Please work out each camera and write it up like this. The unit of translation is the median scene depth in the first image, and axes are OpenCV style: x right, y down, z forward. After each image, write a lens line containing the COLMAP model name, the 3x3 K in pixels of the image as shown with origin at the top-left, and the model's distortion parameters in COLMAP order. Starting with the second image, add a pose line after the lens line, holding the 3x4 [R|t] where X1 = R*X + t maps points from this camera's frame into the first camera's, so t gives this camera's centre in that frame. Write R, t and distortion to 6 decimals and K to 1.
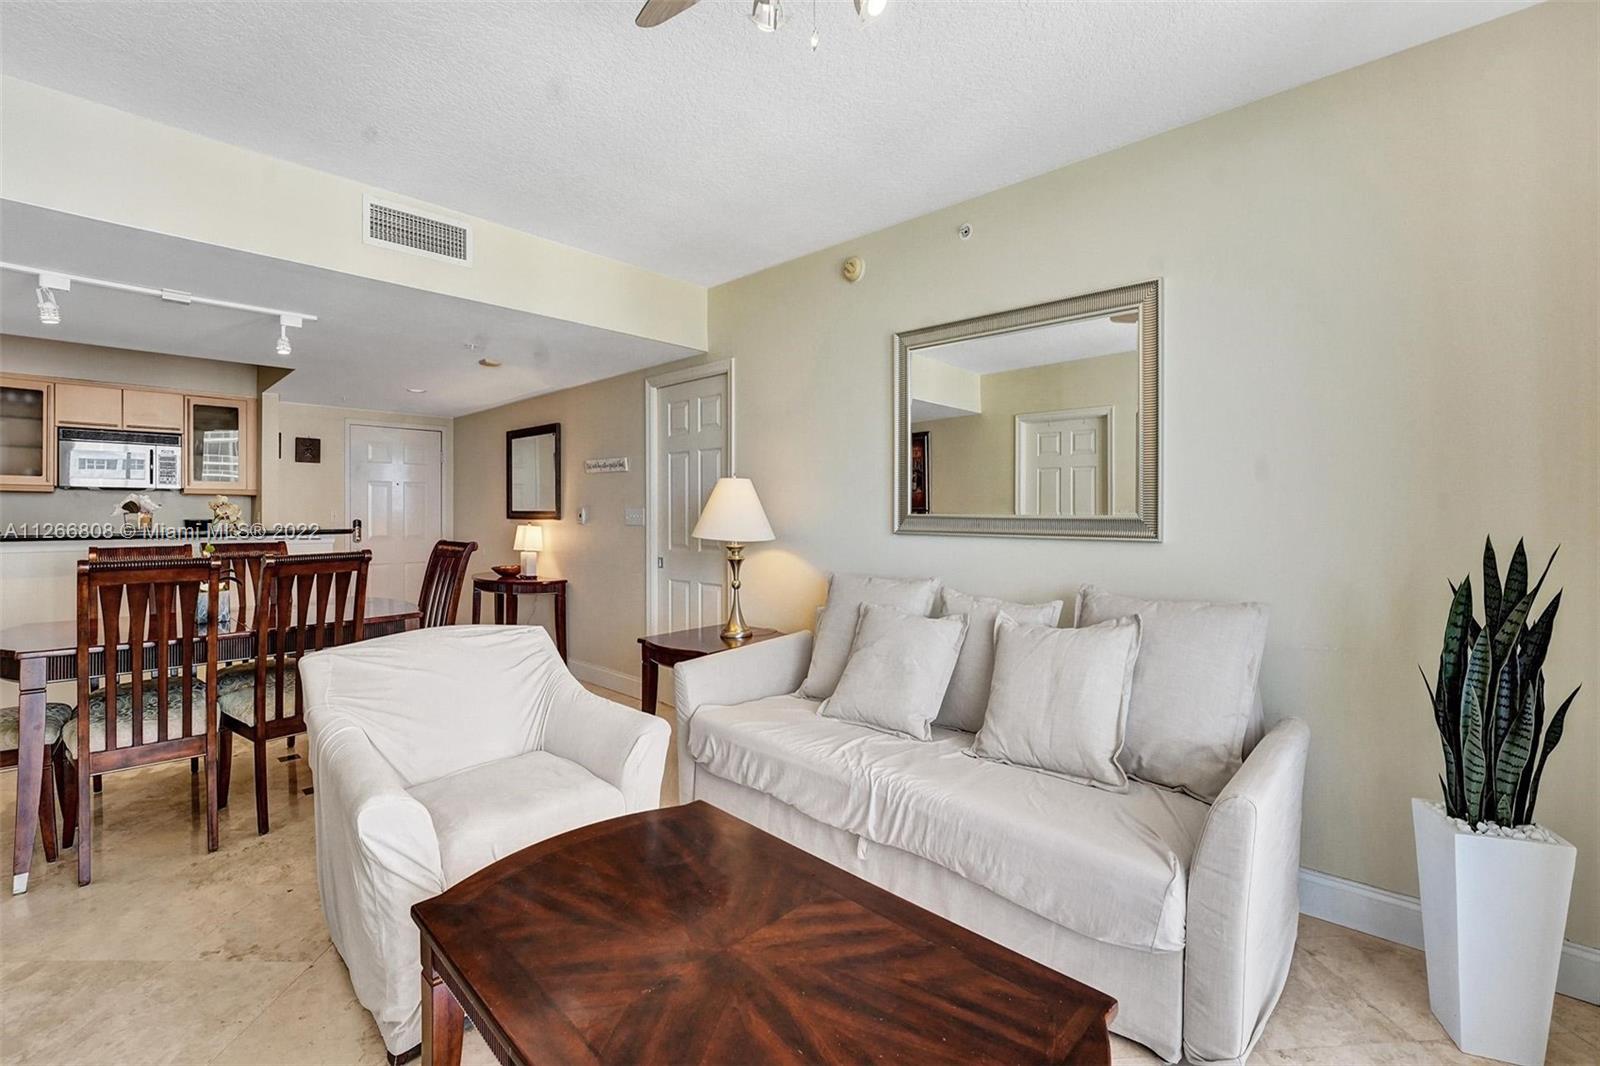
lens RADIAL K [[668.1, 0, 798.1], [0, 668.1, 503.7], [0, 0, 1]] dist [-0.017323, 0.000098]
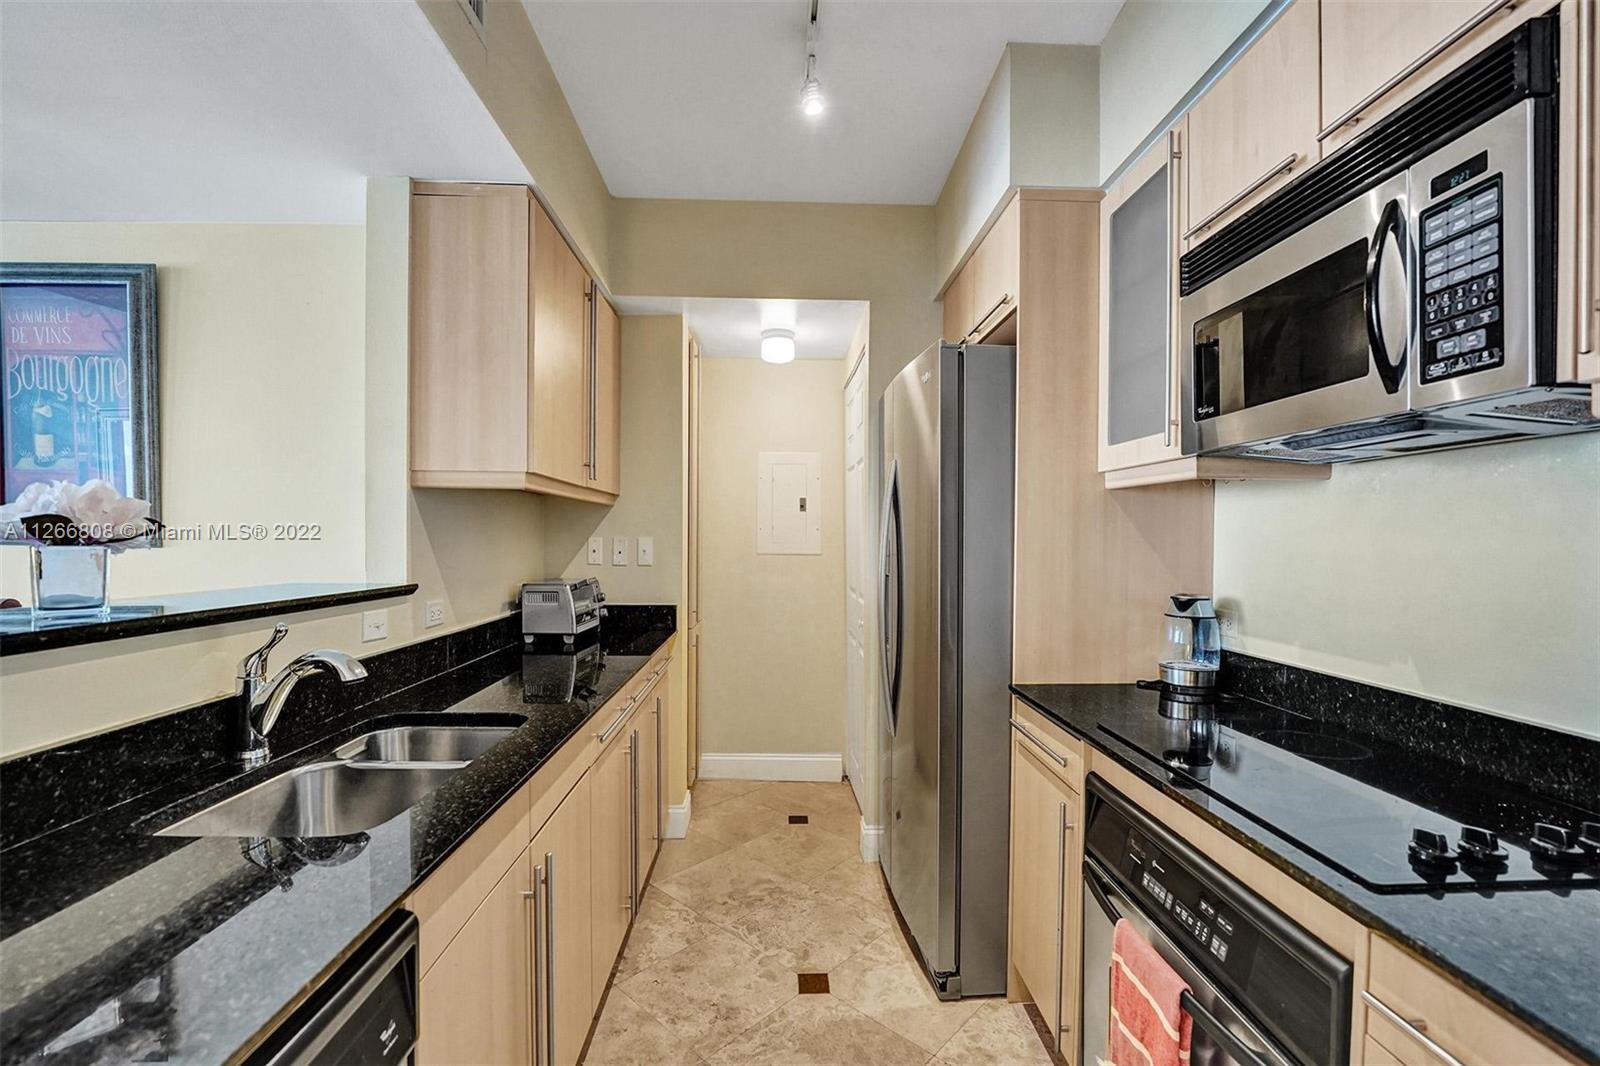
lens RADIAL K [[679.6, 0, 795.6], [0, 679.6, 549.3], [0, 0, 1]] dist [-0.012365, 0.000341]
pose [[-0.693992, 0.009354, -0.719922, -1.202187], [0.007252, 0.999956, 0.006003, 0.016567], [0.719946, -0.001055, -0.694029, 1.644484]]
